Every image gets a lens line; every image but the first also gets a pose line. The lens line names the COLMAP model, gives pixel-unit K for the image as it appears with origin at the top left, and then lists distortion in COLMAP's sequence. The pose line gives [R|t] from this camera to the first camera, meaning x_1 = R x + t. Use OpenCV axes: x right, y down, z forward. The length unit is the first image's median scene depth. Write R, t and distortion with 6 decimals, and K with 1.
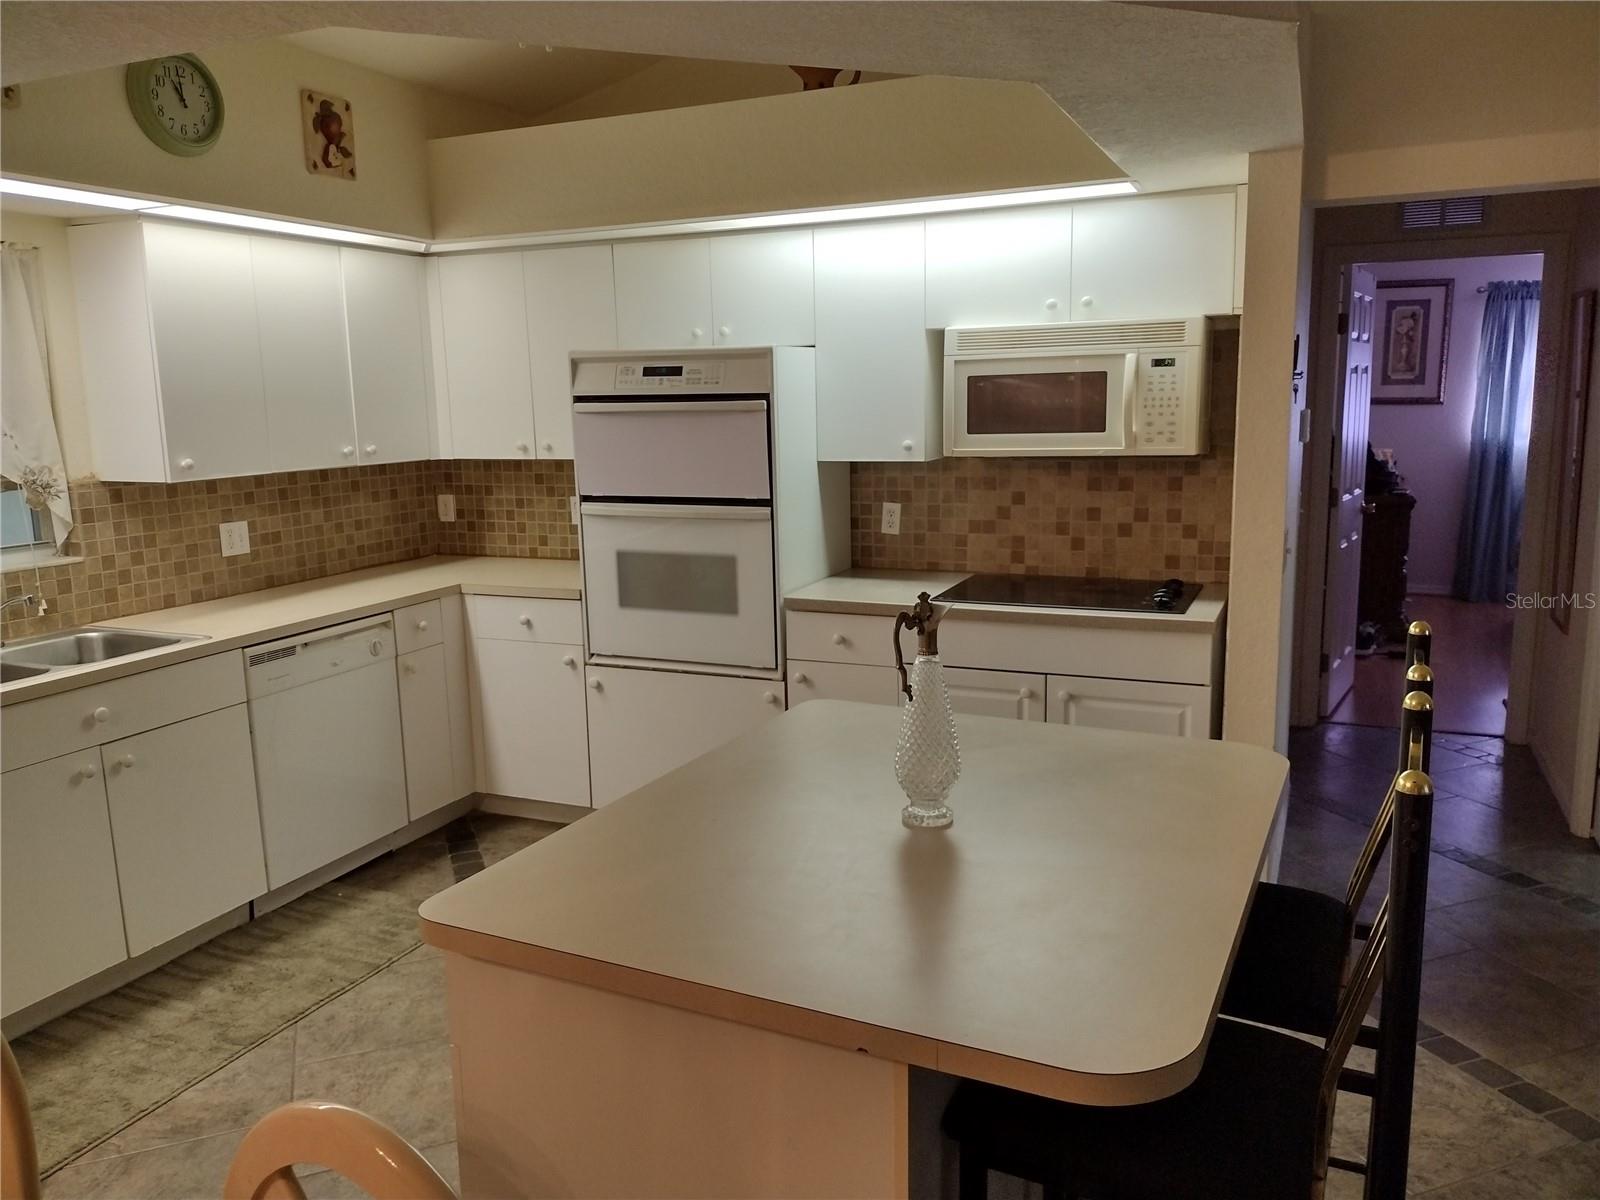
lens RADIAL K [[1221.3, 0, 799.4], [0, 1221.3, 595.3], [0, 0, 1]] dist [0.088970, -0.130890]
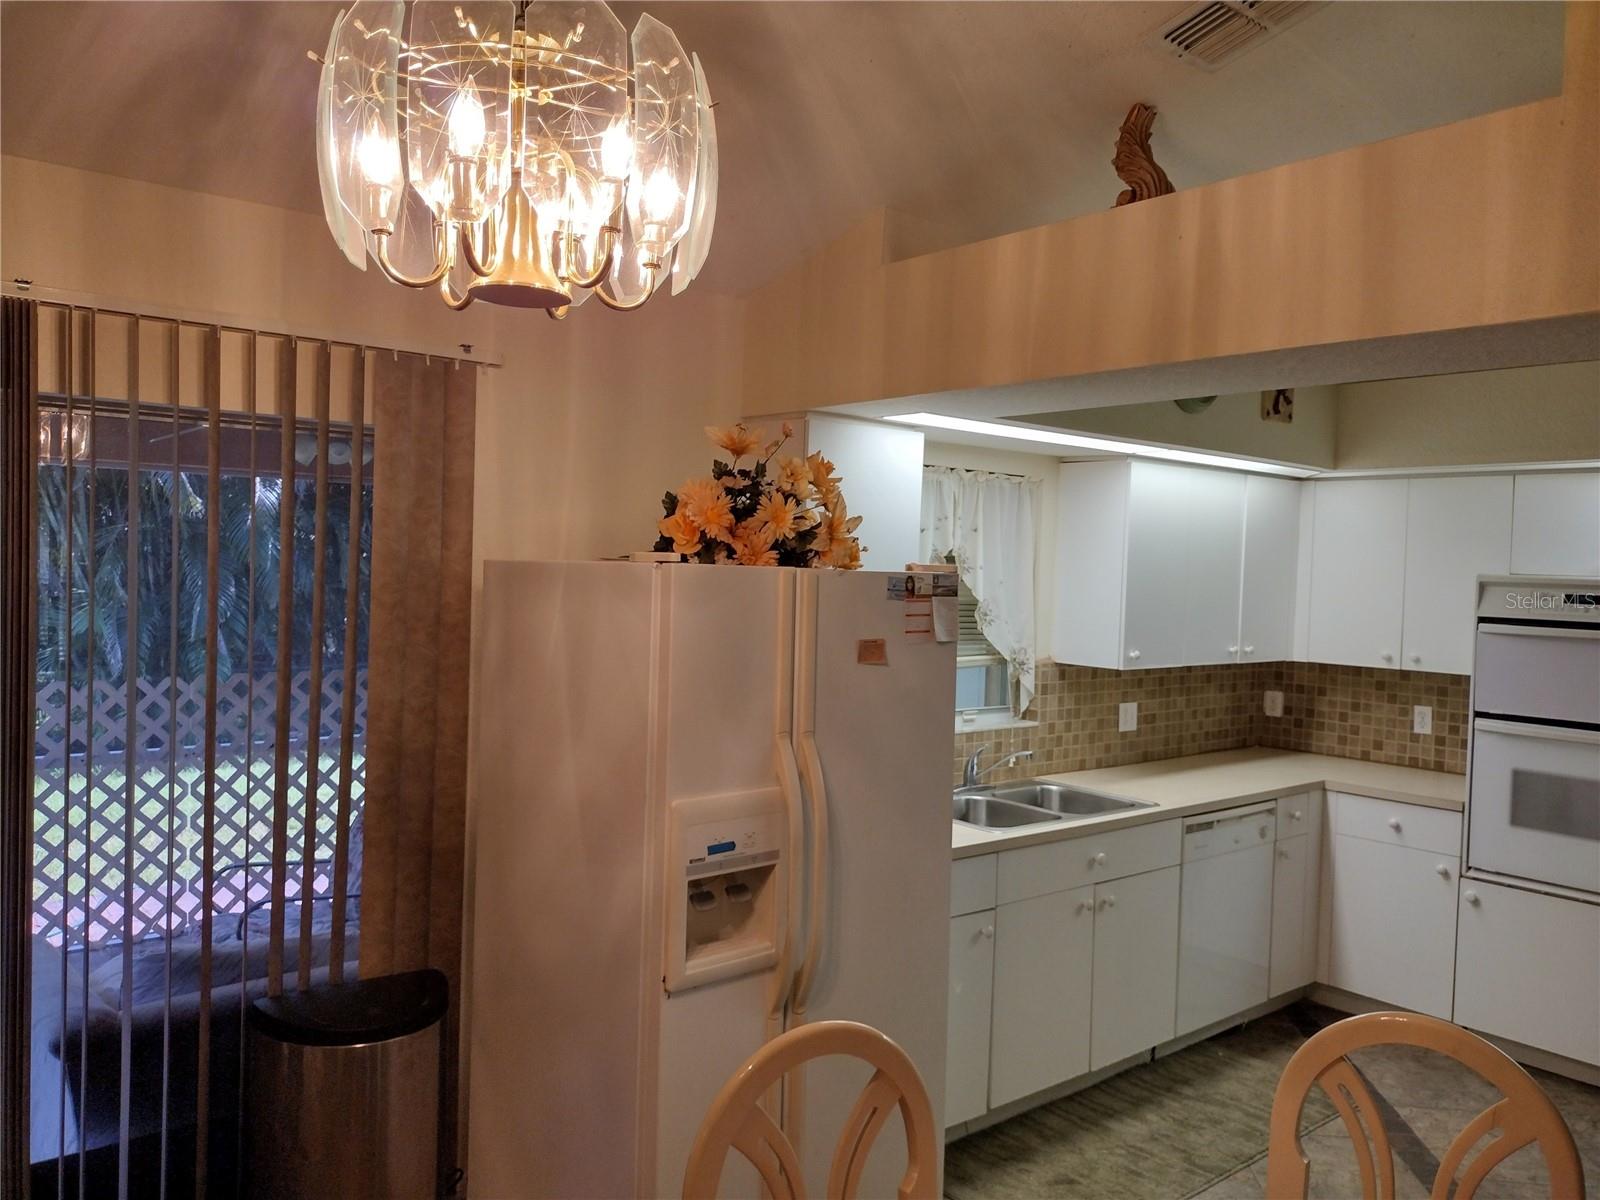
lens RADIAL K [[1221.3, 0, 799.4], [0, 1221.3, 595.3], [0, 0, 1]] dist [0.088970, -0.130890]
pose [[0.895480, 0.061709, -0.440803, -0.238345], [-0.122988, 0.986090, -0.111802, 0.009247], [0.427773, 0.154330, 0.890614, -0.193366]]
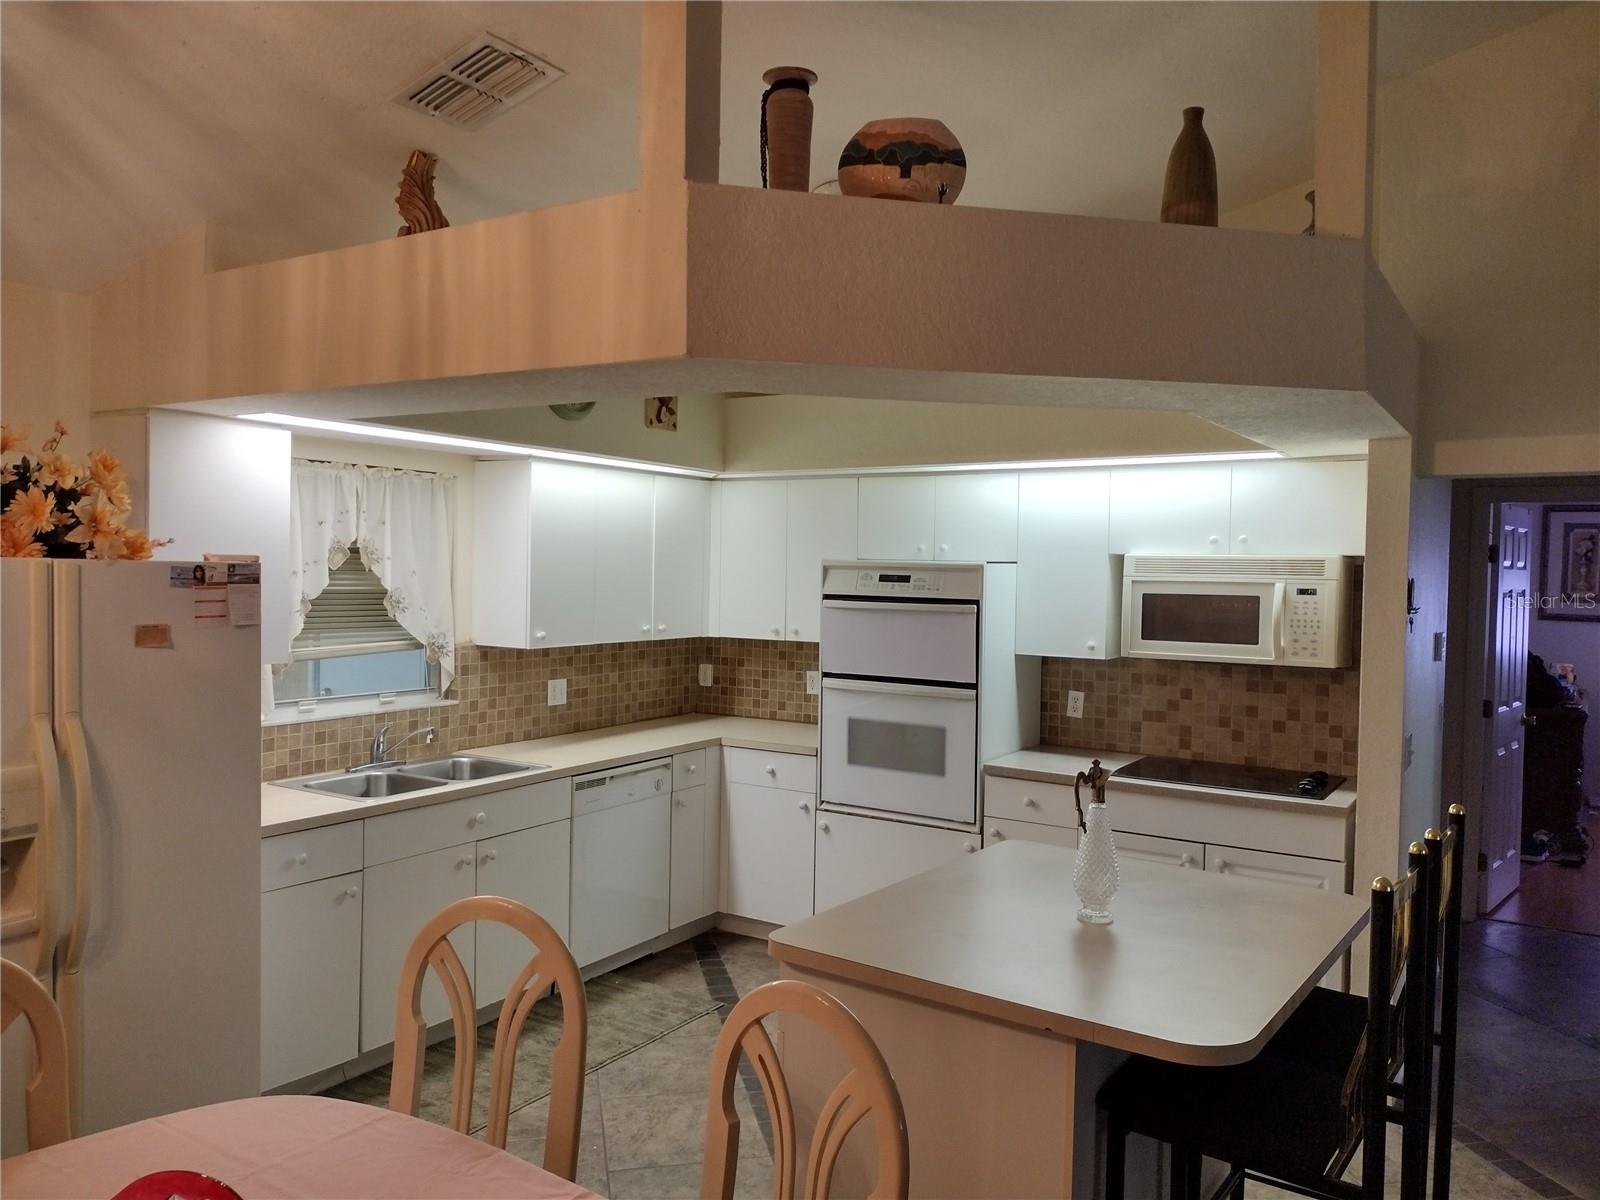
lens RADIAL K [[1205.8, 0, 809.8], [0, 1205.8, 589.5], [0, 0, 1]] dist [0.089731, -0.136916]
pose [[0.988629, 0.042563, -0.144227, -0.017106], [-0.063004, 0.988106, -0.140275, 0.009441], [0.136541, 0.147767, 0.979552, -0.230181]]
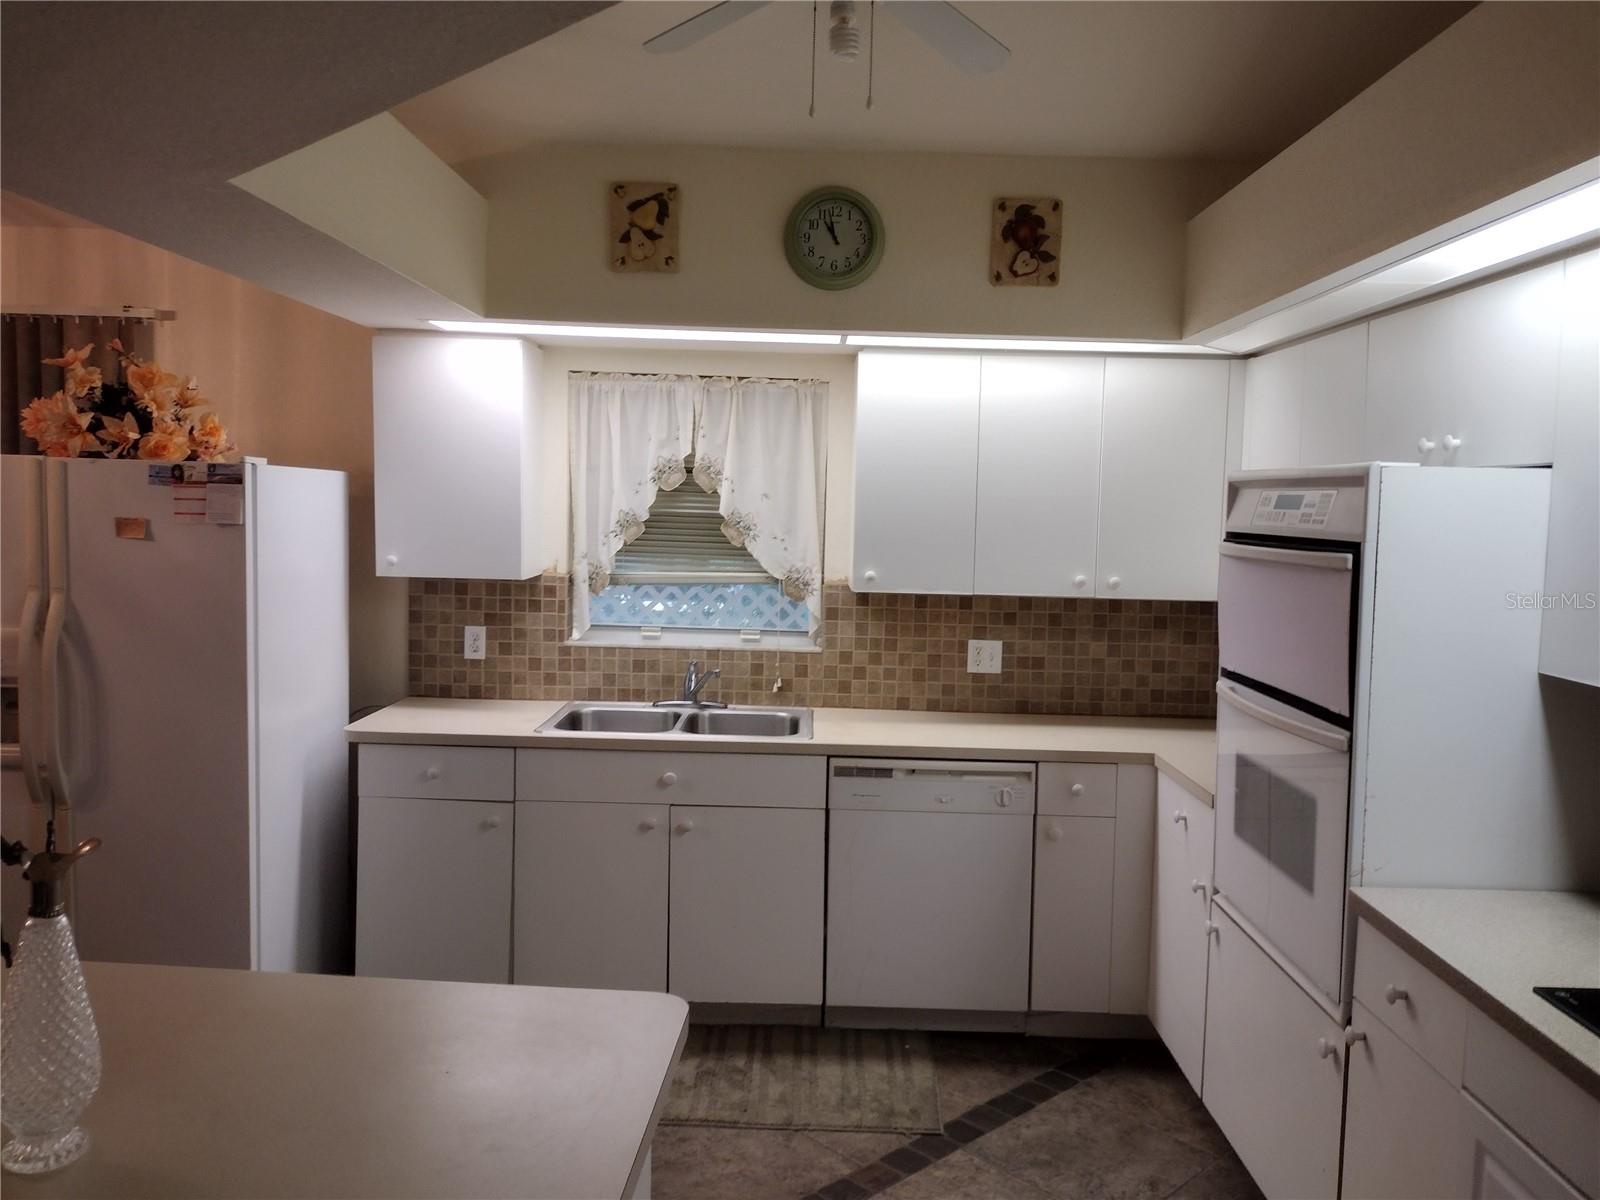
lens RADIAL K [[1221.3, 0, 799.4], [0, 1221.3, 595.3], [0, 0, 1]] dist [0.088970, -0.130890]
pose [[0.385720, 0.102778, -0.916873, 0.397517], [-0.187690, 0.981736, 0.031089, -0.100680], [0.903323, 0.160096, 0.397966, 0.485138]]
